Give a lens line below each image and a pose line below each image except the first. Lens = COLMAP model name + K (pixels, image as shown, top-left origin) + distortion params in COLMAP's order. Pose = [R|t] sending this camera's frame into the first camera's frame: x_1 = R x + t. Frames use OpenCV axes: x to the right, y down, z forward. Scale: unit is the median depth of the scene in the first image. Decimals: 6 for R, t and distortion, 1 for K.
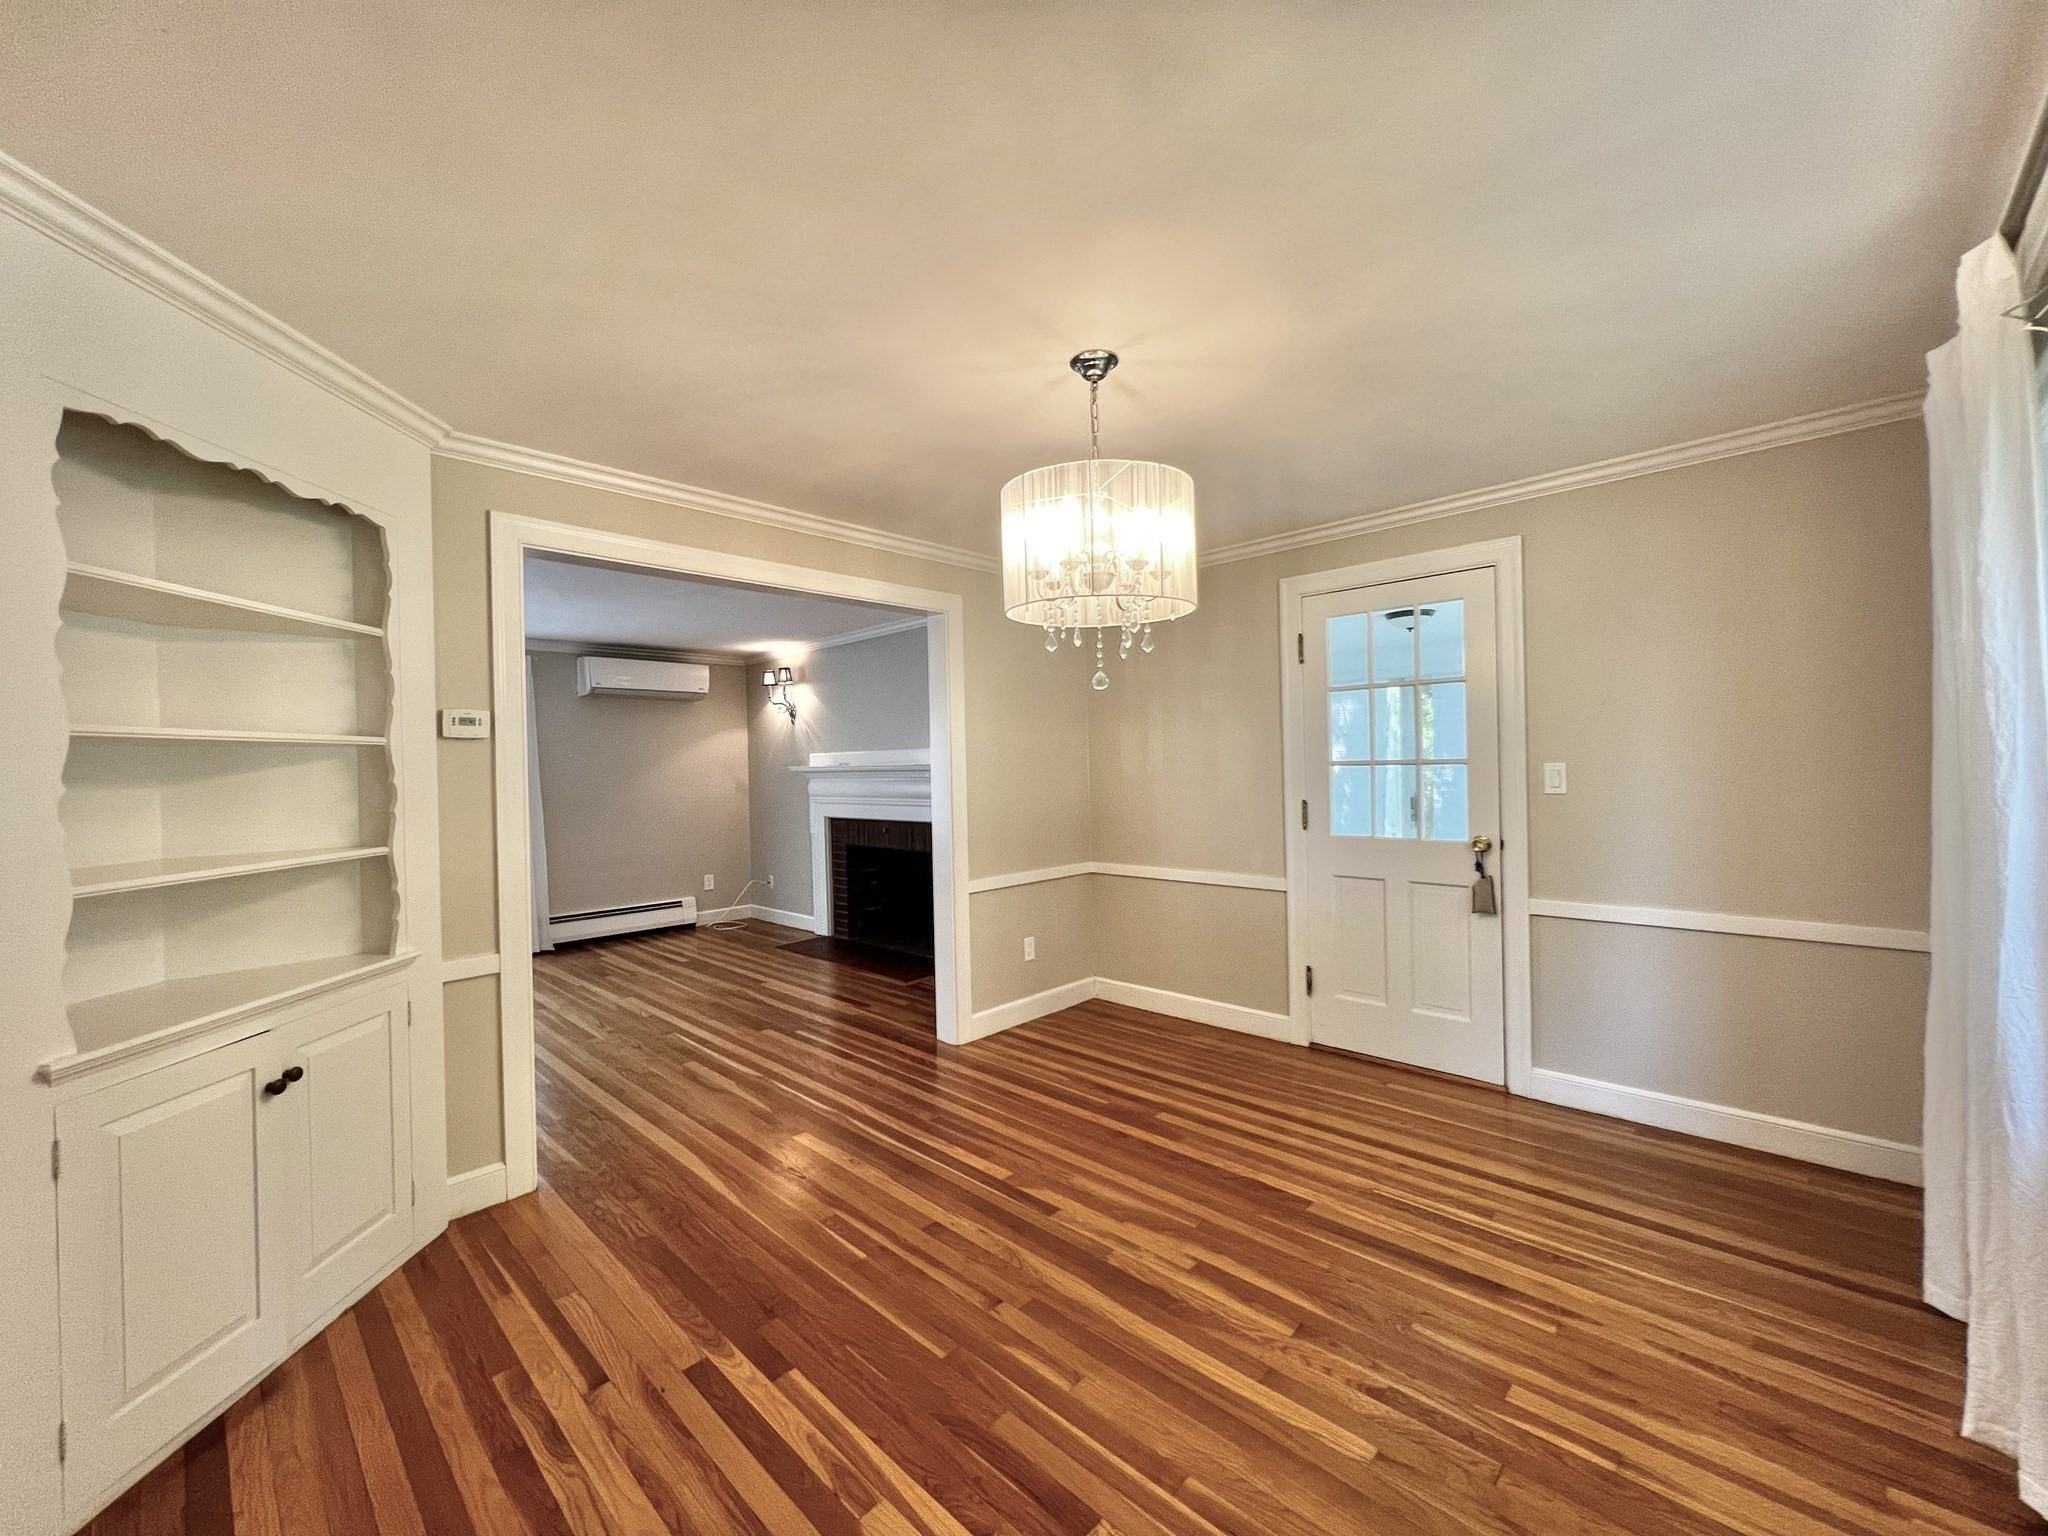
lens RADIAL K [[820.5, 0, 1017.1], [0, 820.5, 765.9], [0, 0, 1]] dist [0.000093, 0.000034]
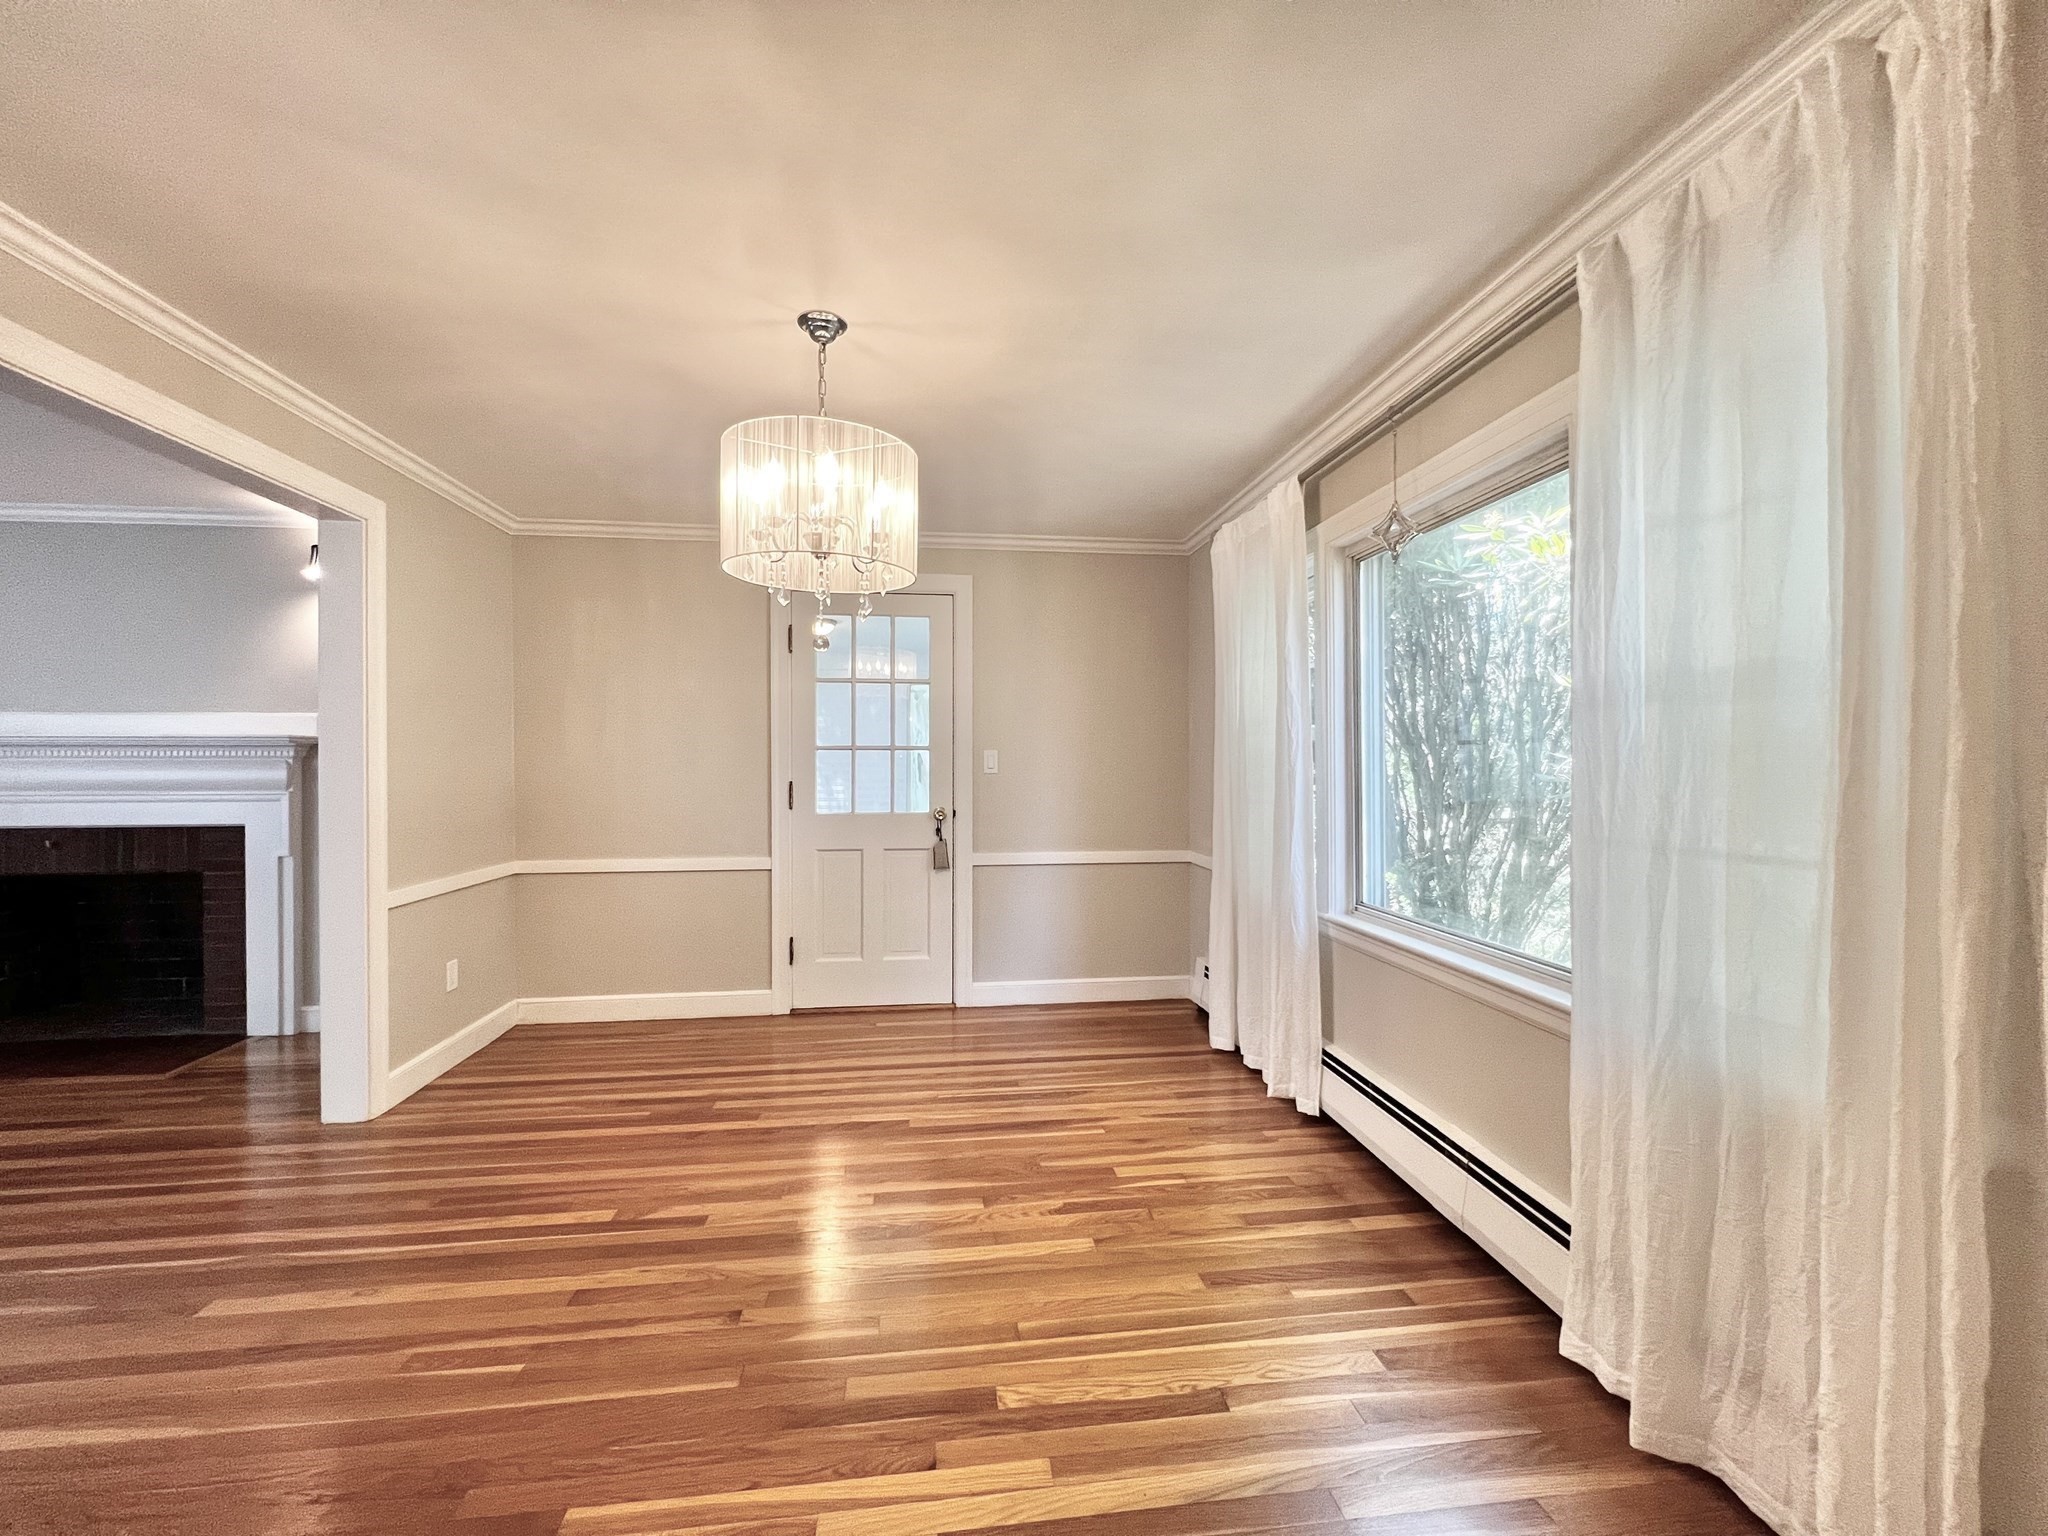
lens RADIAL K [[820.5, 0, 1017.1], [0, 820.5, 765.9], [0, 0, 1]] dist [0.000093, 0.000034]
pose [[0.627110, 0.017801, 0.778727, -0.354169], [-0.013301, 0.999838, -0.012143, 0.036608], [-0.778817, -0.002743, 0.627245, 0.126173]]
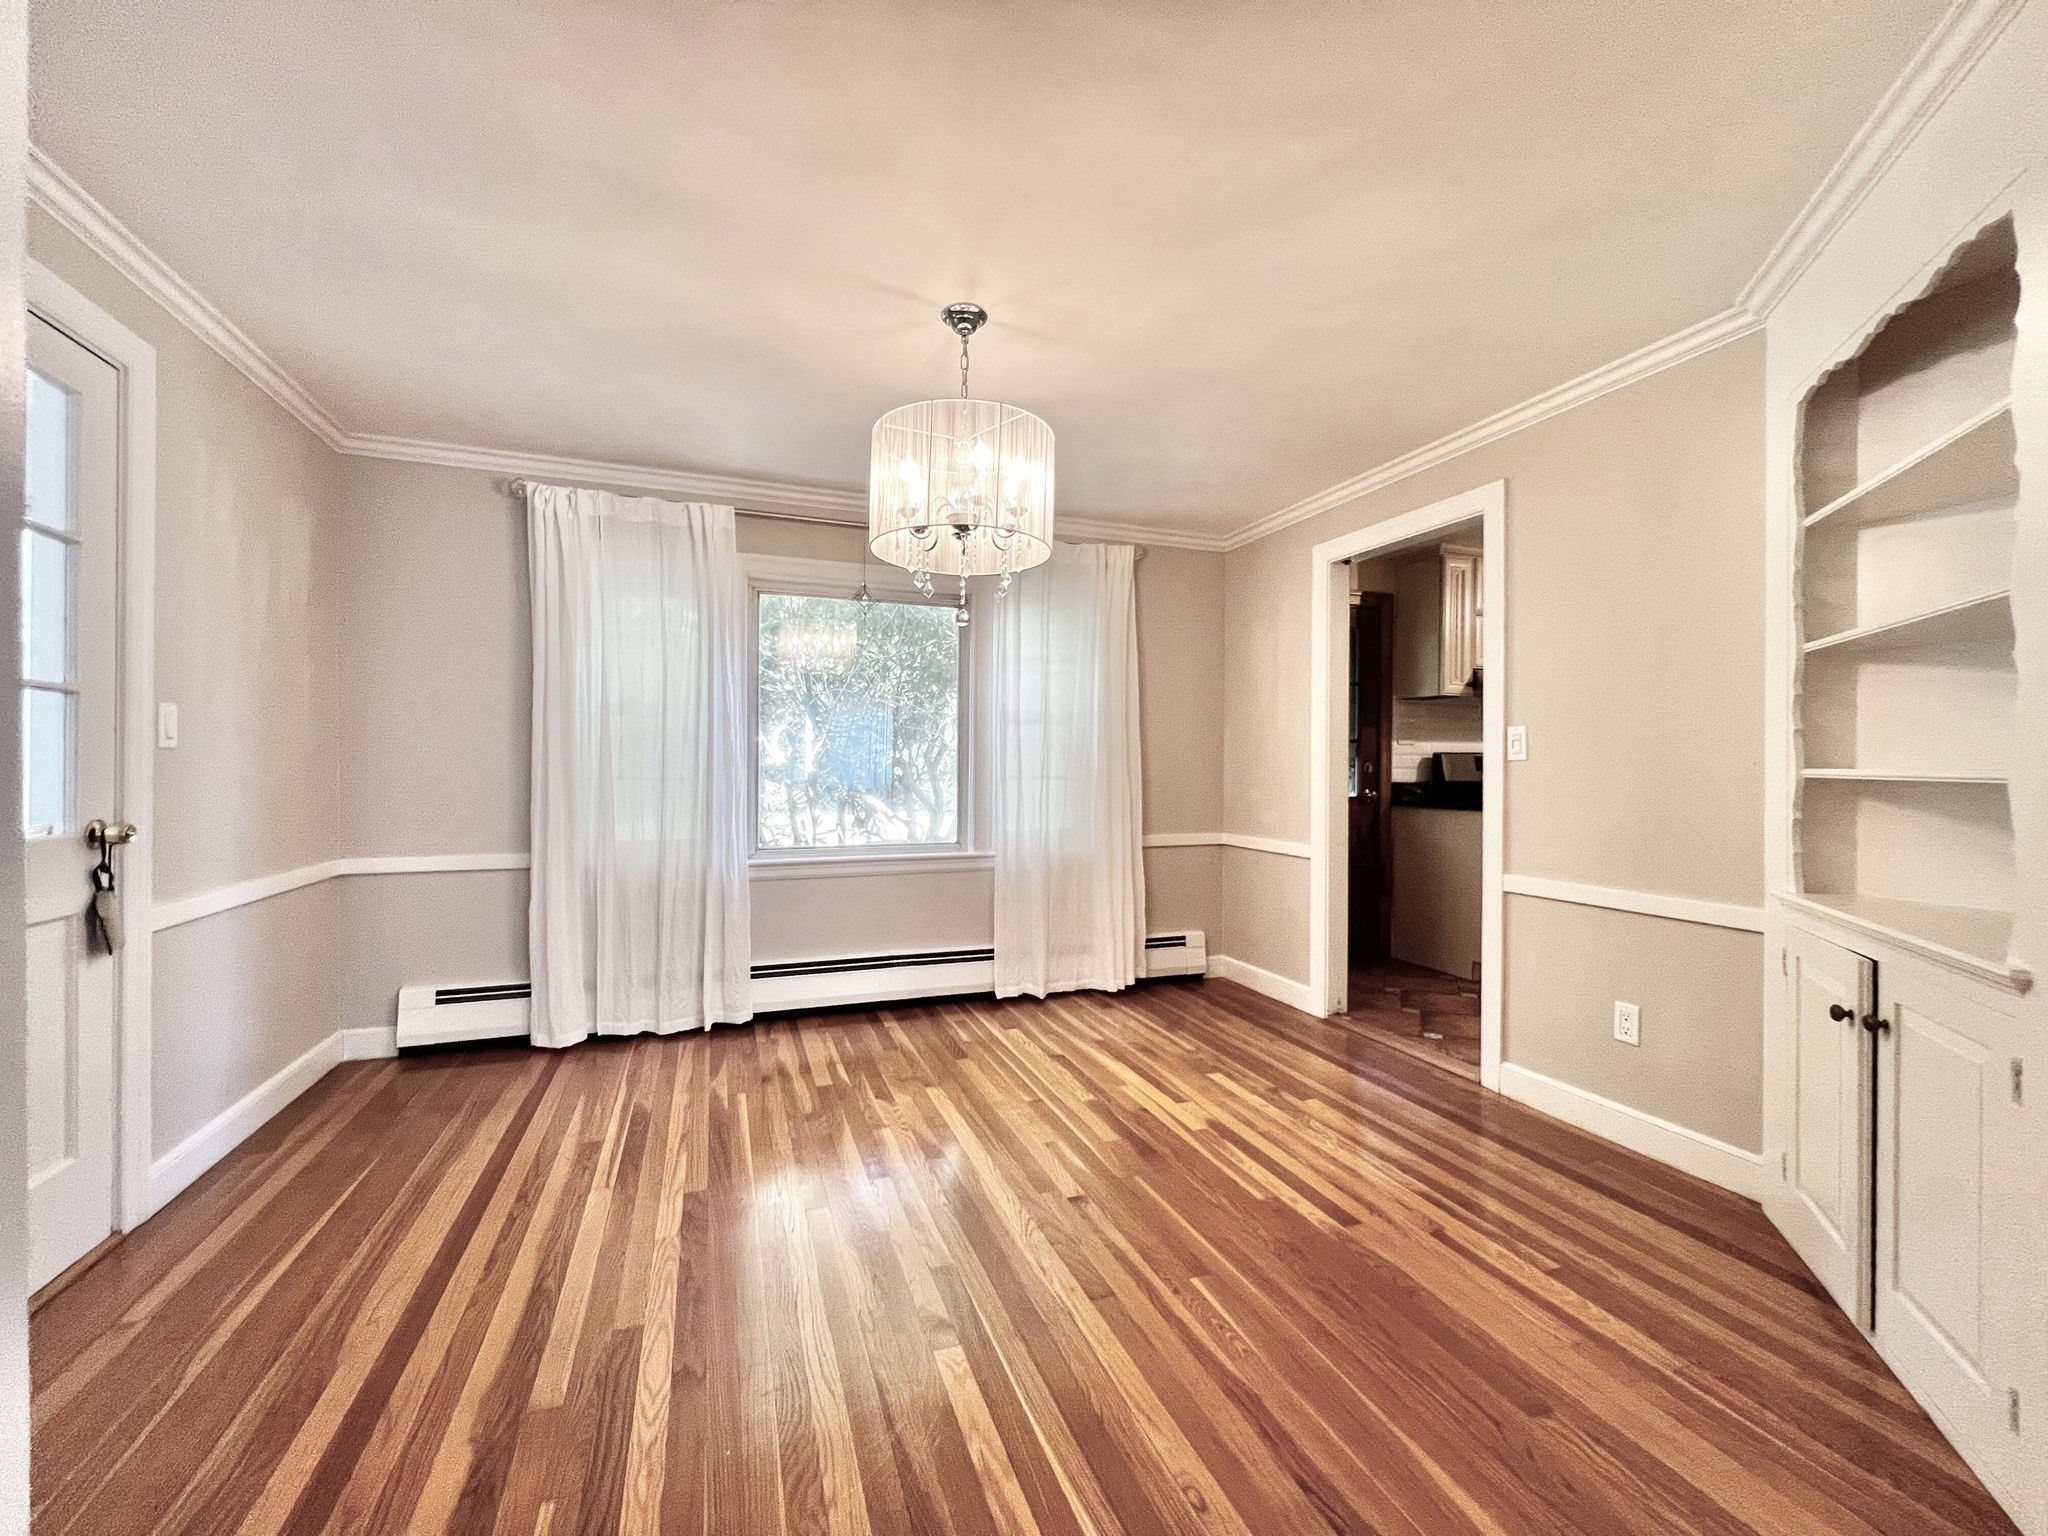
lens RADIAL K [[820.5, 0, 1017.1], [0, 820.5, 765.9], [0, 0, 1]] dist [0.000093, 0.000034]
pose [[-0.903253, 0.016497, 0.428791, -0.276526], [0.014073, 0.999862, -0.008822, 0.064626], [-0.428878, -0.001934, -0.903361, 1.297466]]
